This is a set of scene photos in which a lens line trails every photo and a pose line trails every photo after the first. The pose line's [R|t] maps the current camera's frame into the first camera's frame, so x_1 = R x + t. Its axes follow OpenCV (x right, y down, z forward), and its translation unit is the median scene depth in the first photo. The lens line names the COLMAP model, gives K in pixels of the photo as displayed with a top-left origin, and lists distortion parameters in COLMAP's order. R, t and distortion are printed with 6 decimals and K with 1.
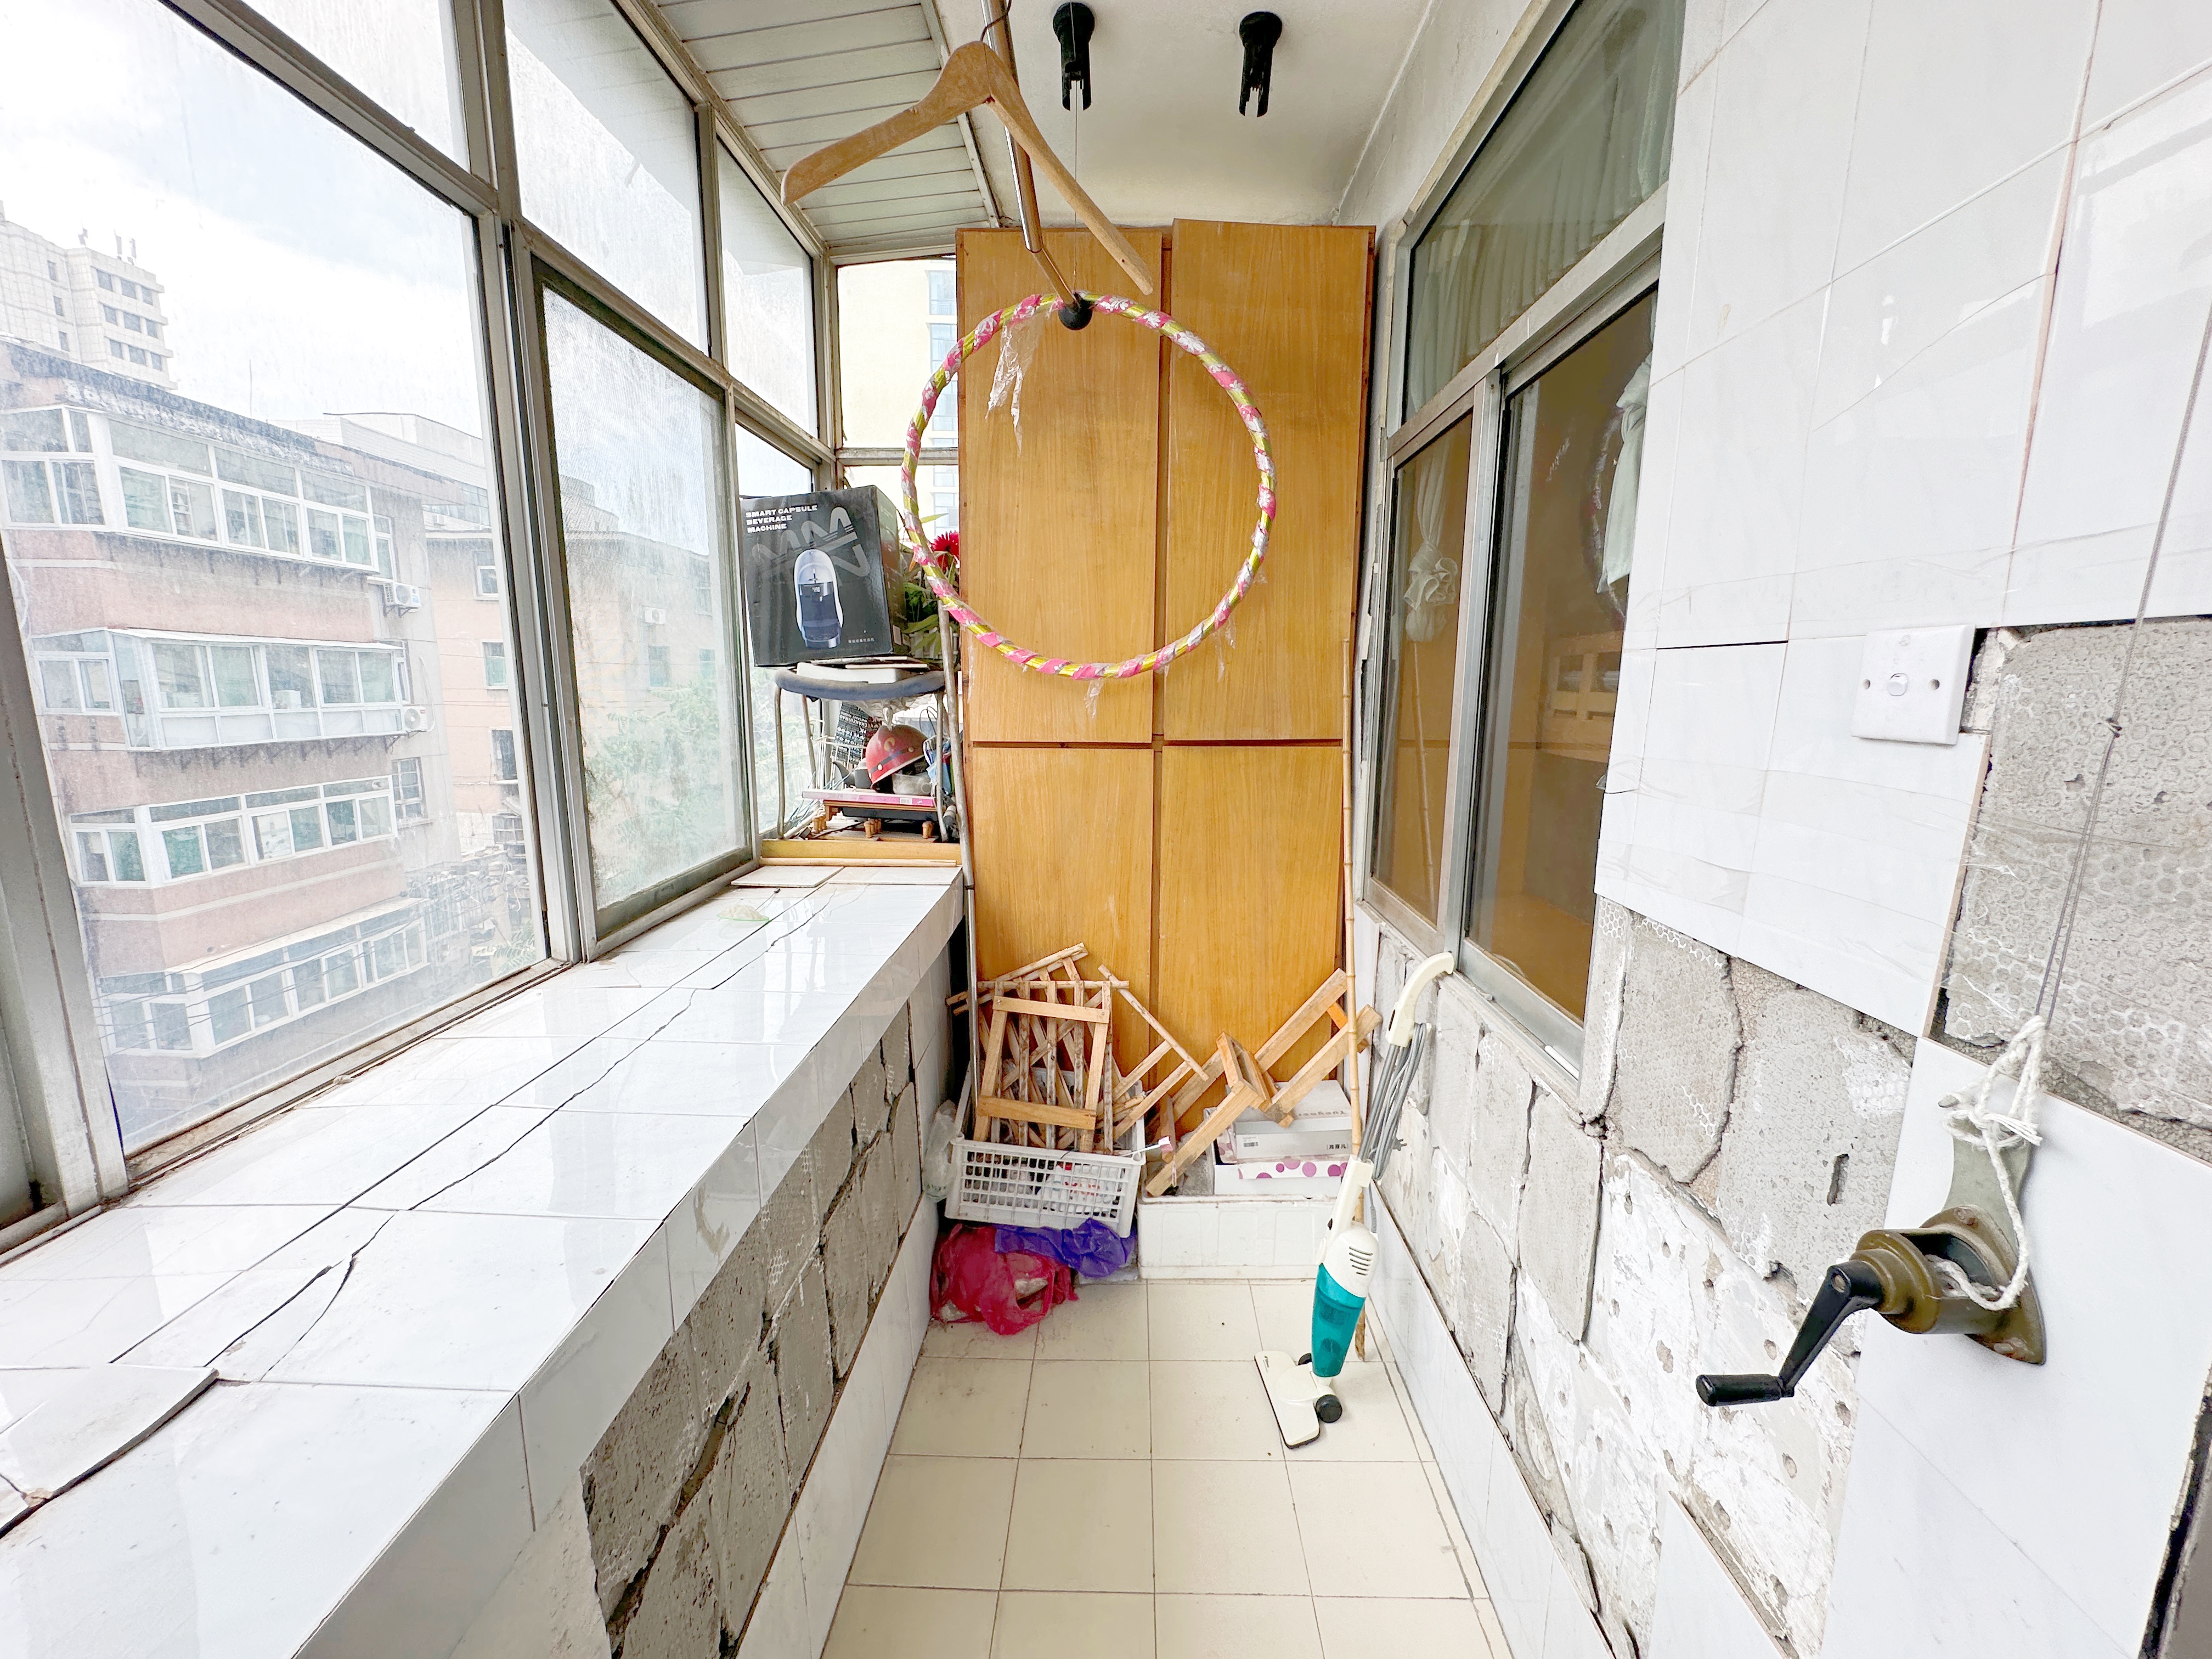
lens RADIAL K [[881.9, 0, 1109.6], [0, 881.9, 833.6], [0, 0, 1]] dist [0.000446, 0.000036]
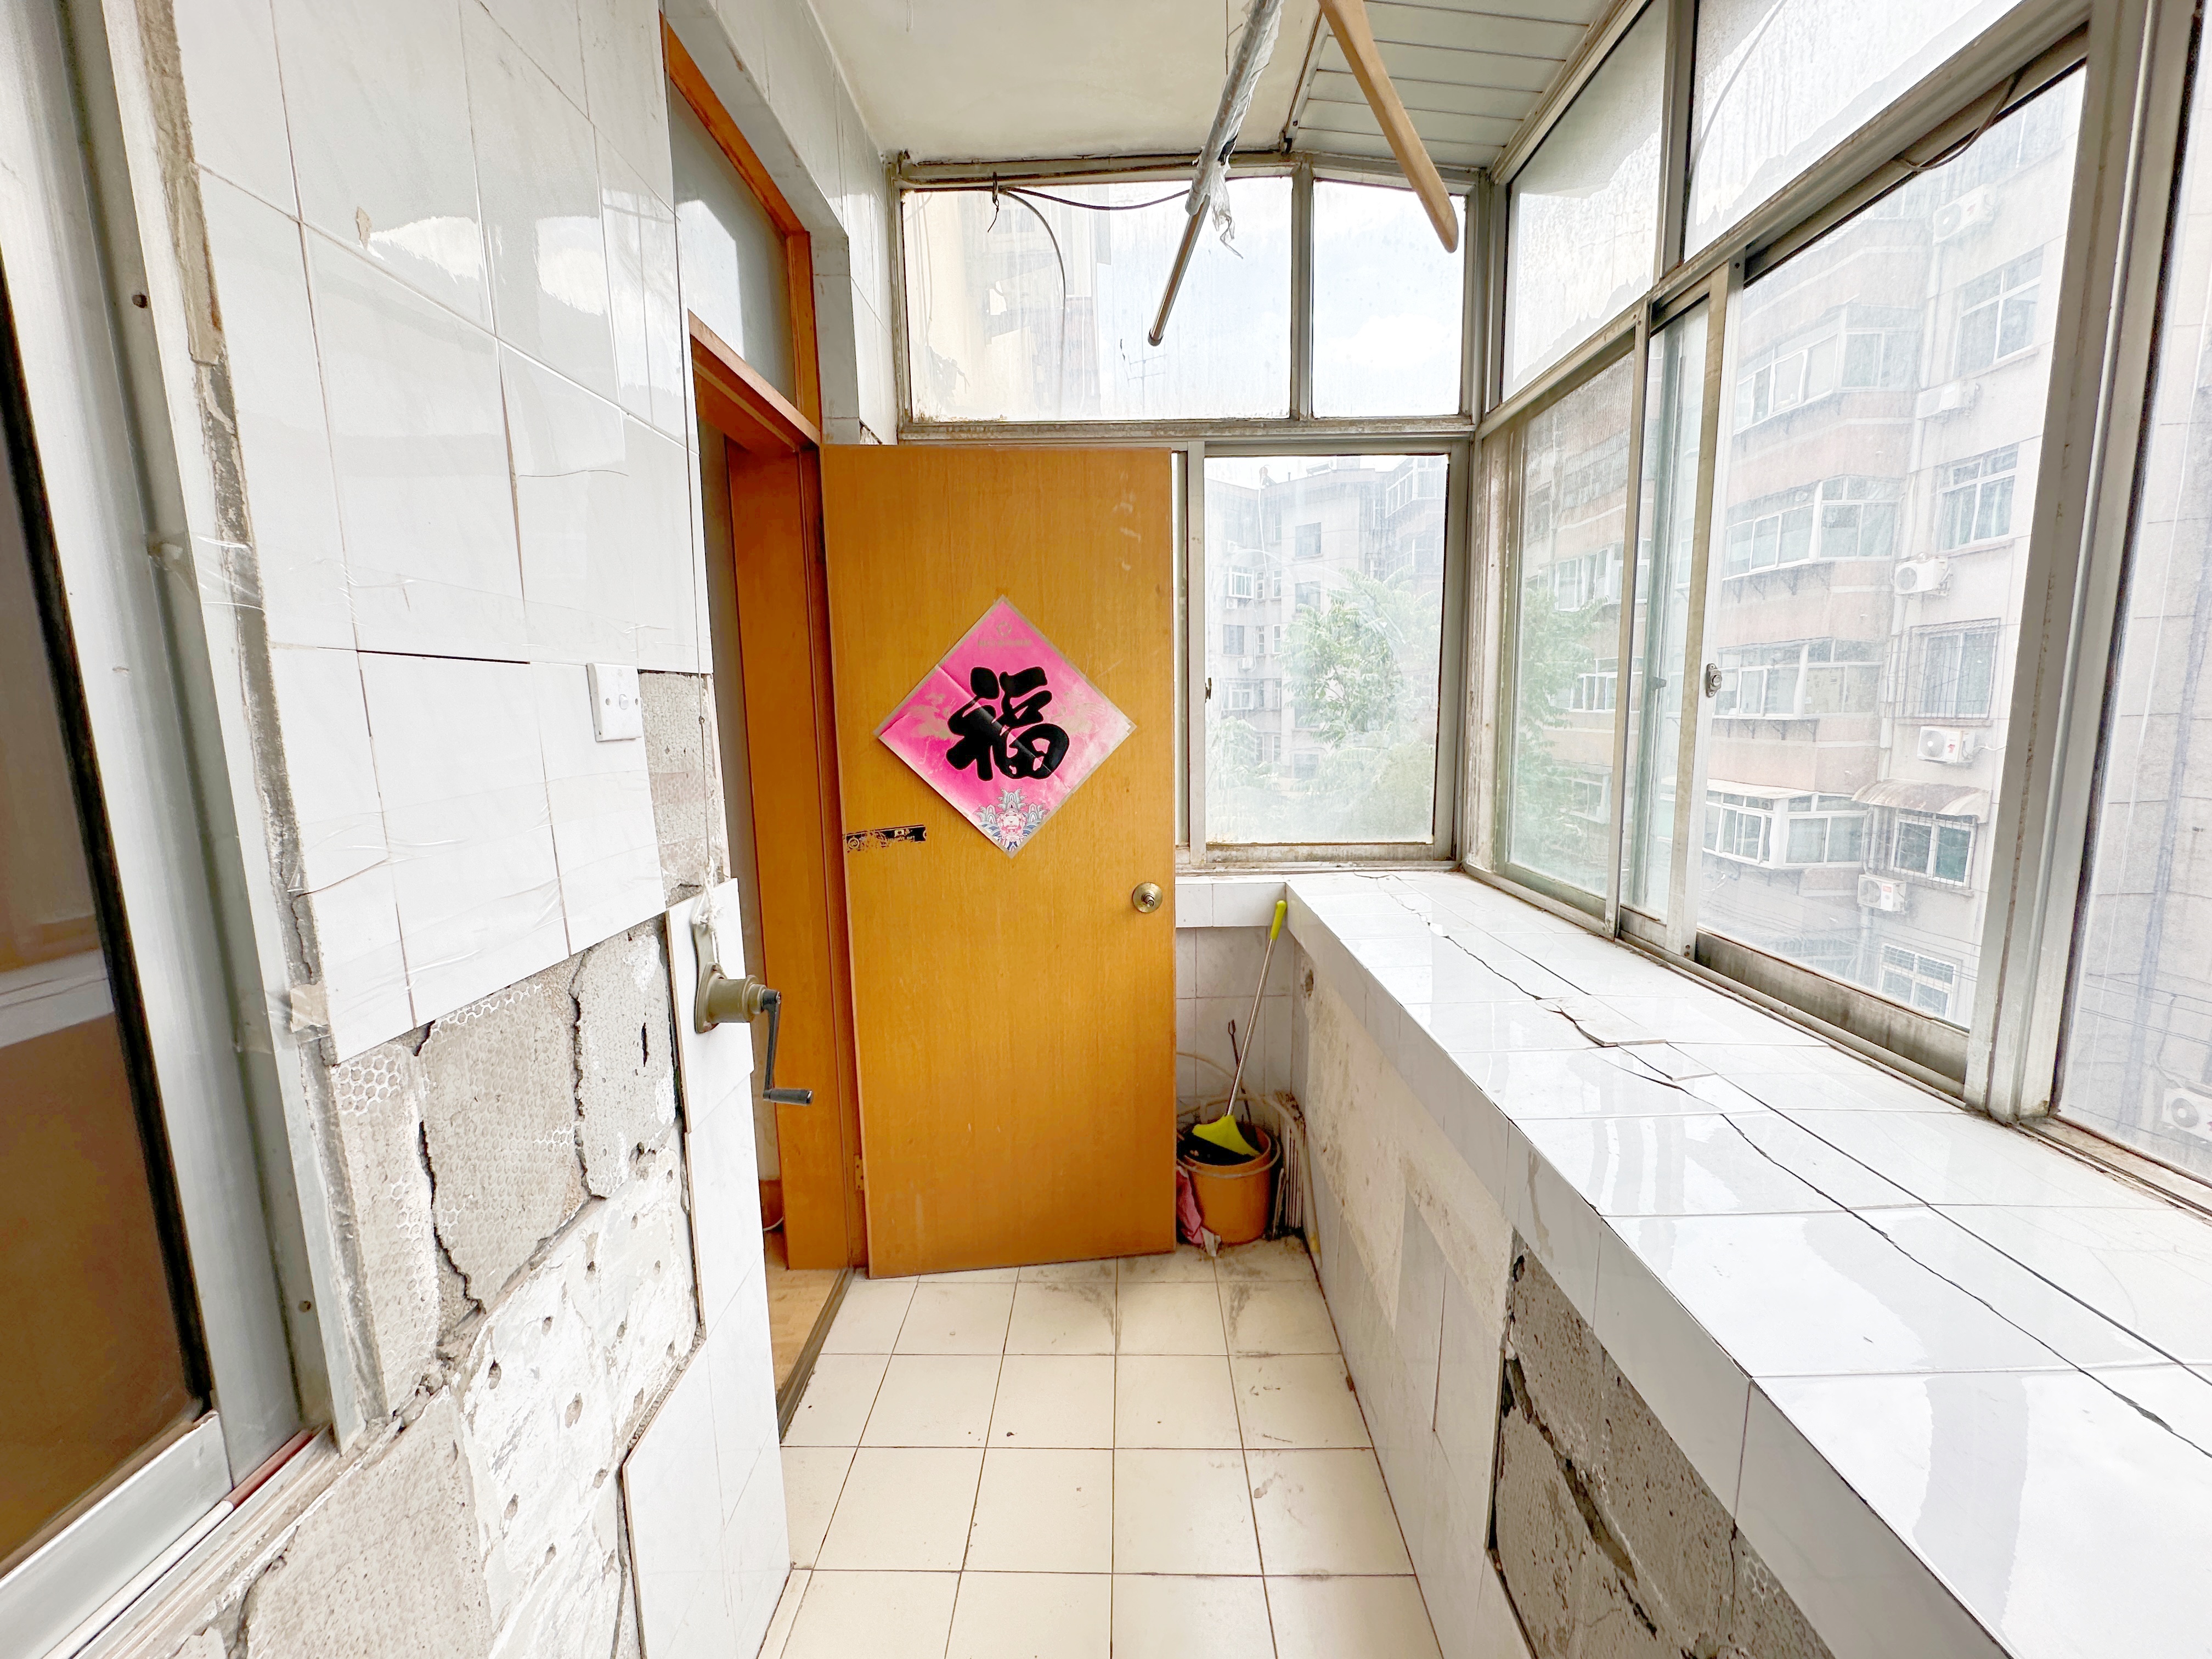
lens RADIAL K [[881.9, 0, 1104.7], [0, 881.9, 828.8], [0, 0, 1]] dist [0.000446, 0.000036]
pose [[-0.999924, 0.012252, -0.001407, 0.055994], [0.011213, 0.950720, 0.309847, -0.296570], [0.005134, 0.309807, -0.950785, 1.764845]]
